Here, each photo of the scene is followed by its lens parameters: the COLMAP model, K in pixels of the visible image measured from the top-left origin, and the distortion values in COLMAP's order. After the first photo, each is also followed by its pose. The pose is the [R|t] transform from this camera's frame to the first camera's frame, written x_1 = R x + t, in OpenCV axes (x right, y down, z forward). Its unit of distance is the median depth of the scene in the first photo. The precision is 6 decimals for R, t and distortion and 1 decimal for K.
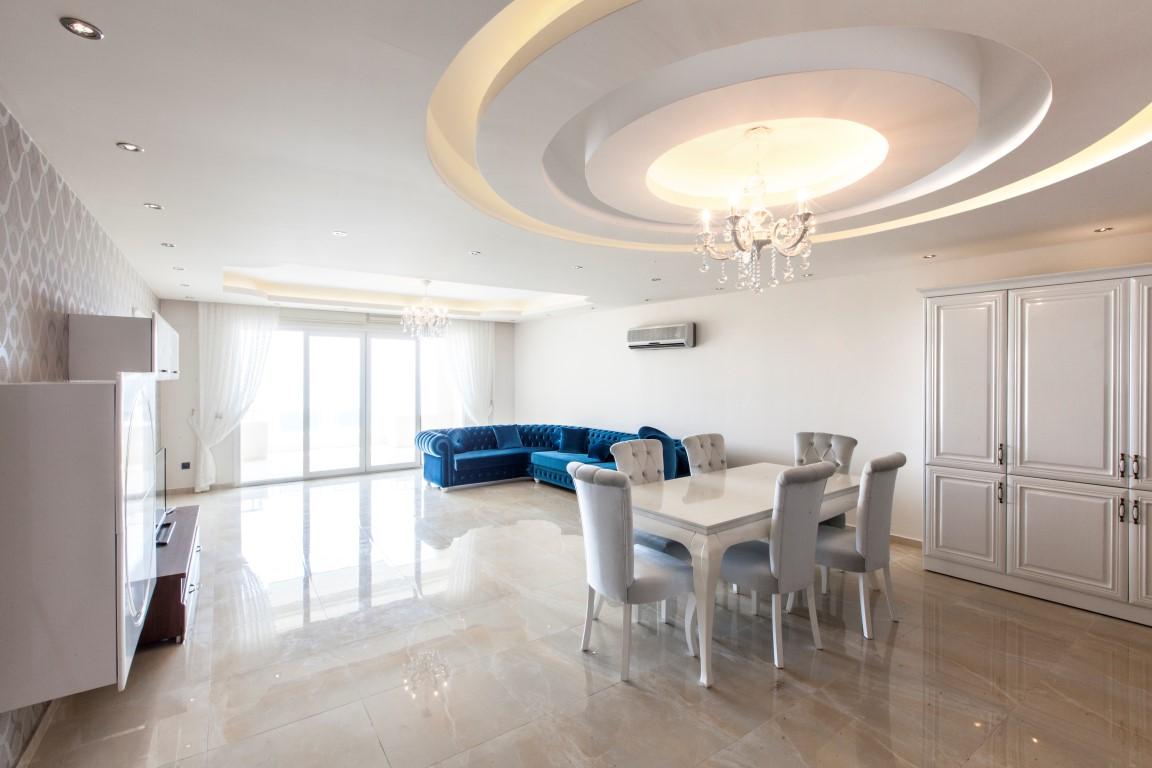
lens RADIAL K [[515.1, 0, 574.7], [0, 515.1, 381.3], [0, 0, 1]] dist [0.003963, -0.000518]
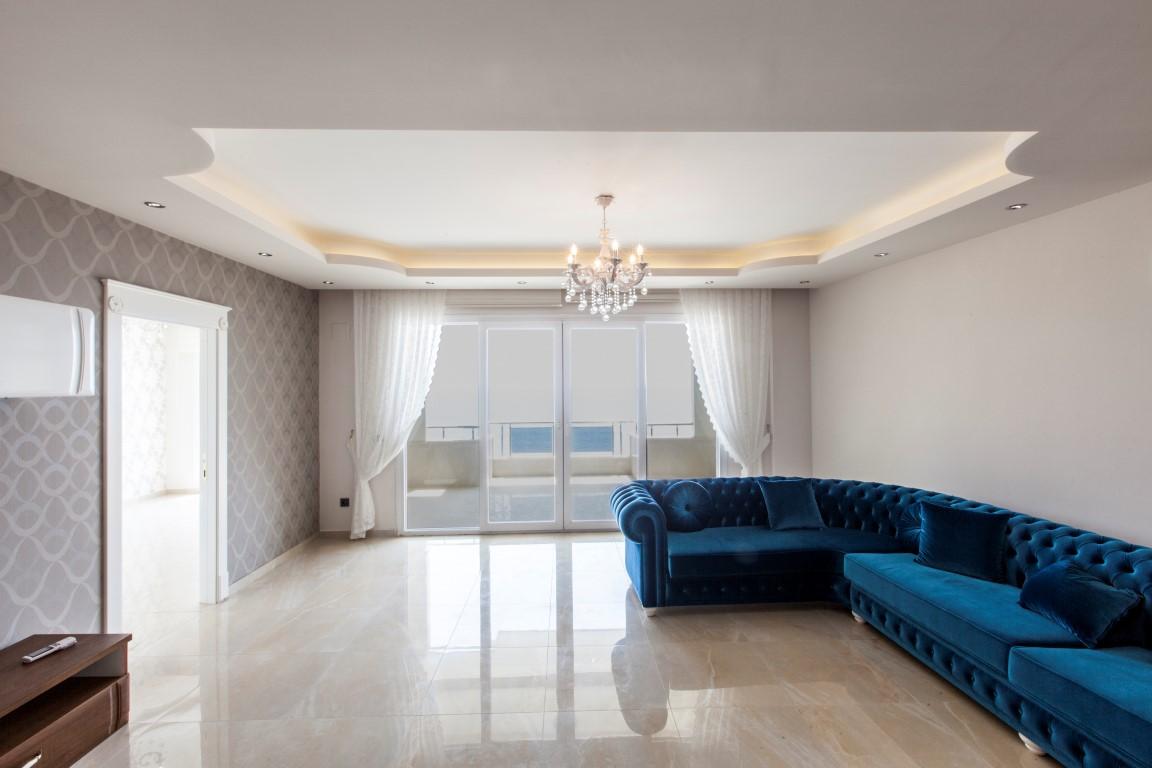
lens RADIAL K [[515.1, 0, 575.4], [0, 515.1, 381.6], [0, 0, 1]] dist [0.003963, -0.000518]
pose [[0.839755, -0.012888, -0.542813, -0.035922], [0.004021, 0.999838, -0.017519, -0.003428], [0.542951, 0.012529, 0.839671, 0.513435]]
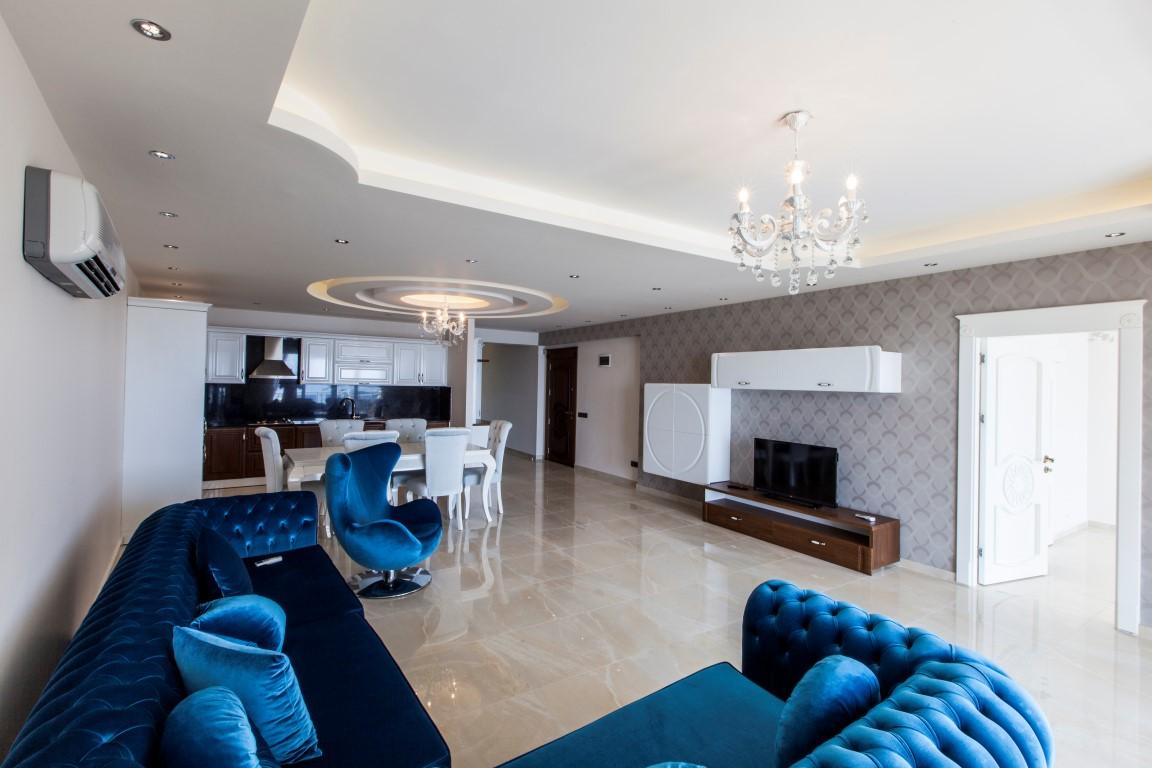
lens RADIAL K [[515.1, 0, 575.4], [0, 515.1, 375.9], [0, 0, 1]] dist [0.003963, -0.000518]
pose [[-0.999574, -0.017968, 0.022992, -0.133181], [-0.018009, 0.999837, -0.001578, -0.013542], [-0.022960, -0.001992, -0.999734, 1.254610]]
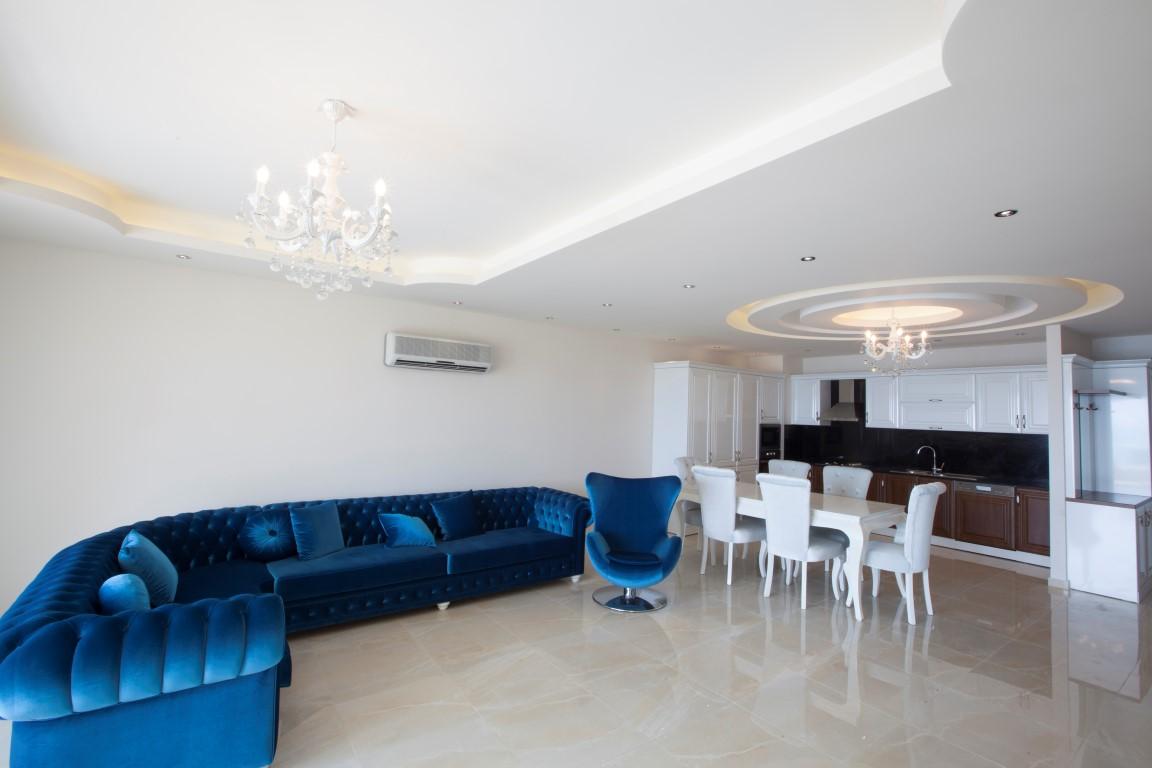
lens RADIAL K [[539.9, 0, 581.0], [0, 539.9, 381.6], [0, 0, 1]] dist [-0.004214, 0.000599]
pose [[-0.028344, 0.057330, 0.997953, -0.572275], [-0.018258, 0.998158, -0.057861, -0.005783], [-0.999431, -0.019861, -0.027245, 0.778934]]
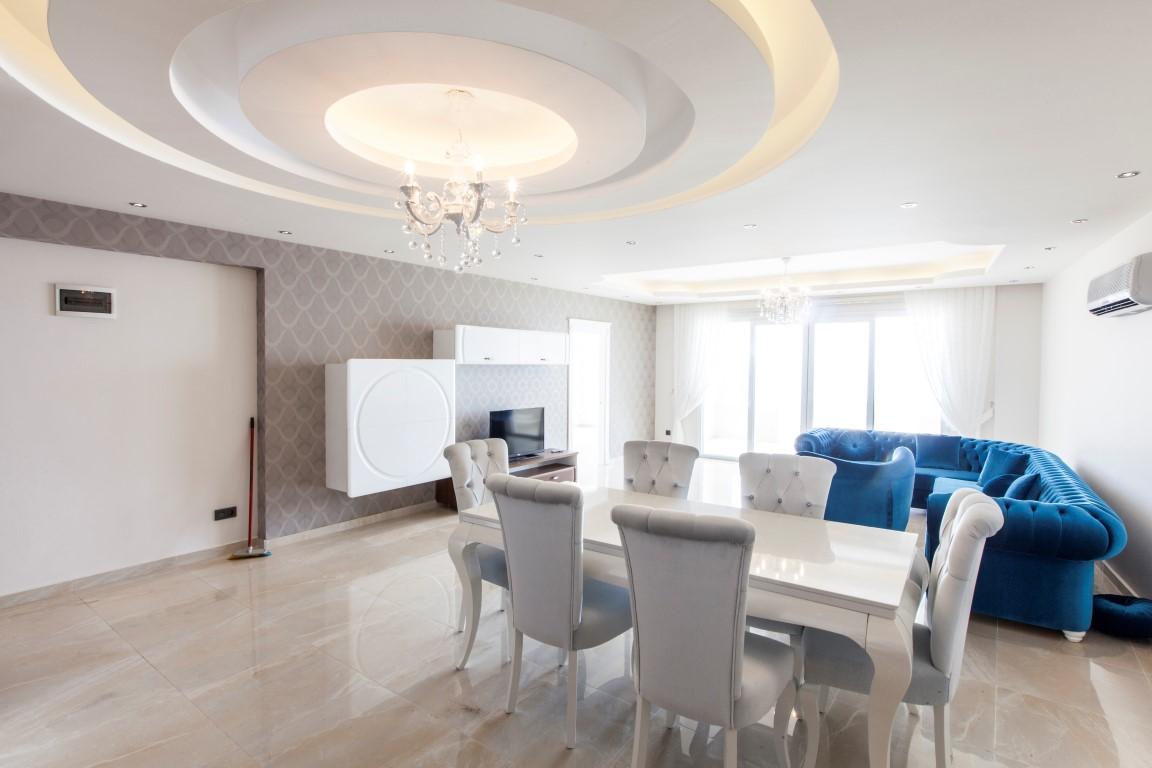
lens RADIAL K [[569.4, 0, 576.3], [0, 569.4, 378.4], [0, 0, 1]] dist [0.012440, 0.000151]
pose [[0.327980, 0.029387, -0.944228, 0.491071], [-0.019635, 0.999512, 0.024287, -0.001927], [0.944481, 0.010575, 0.328397, 0.302973]]
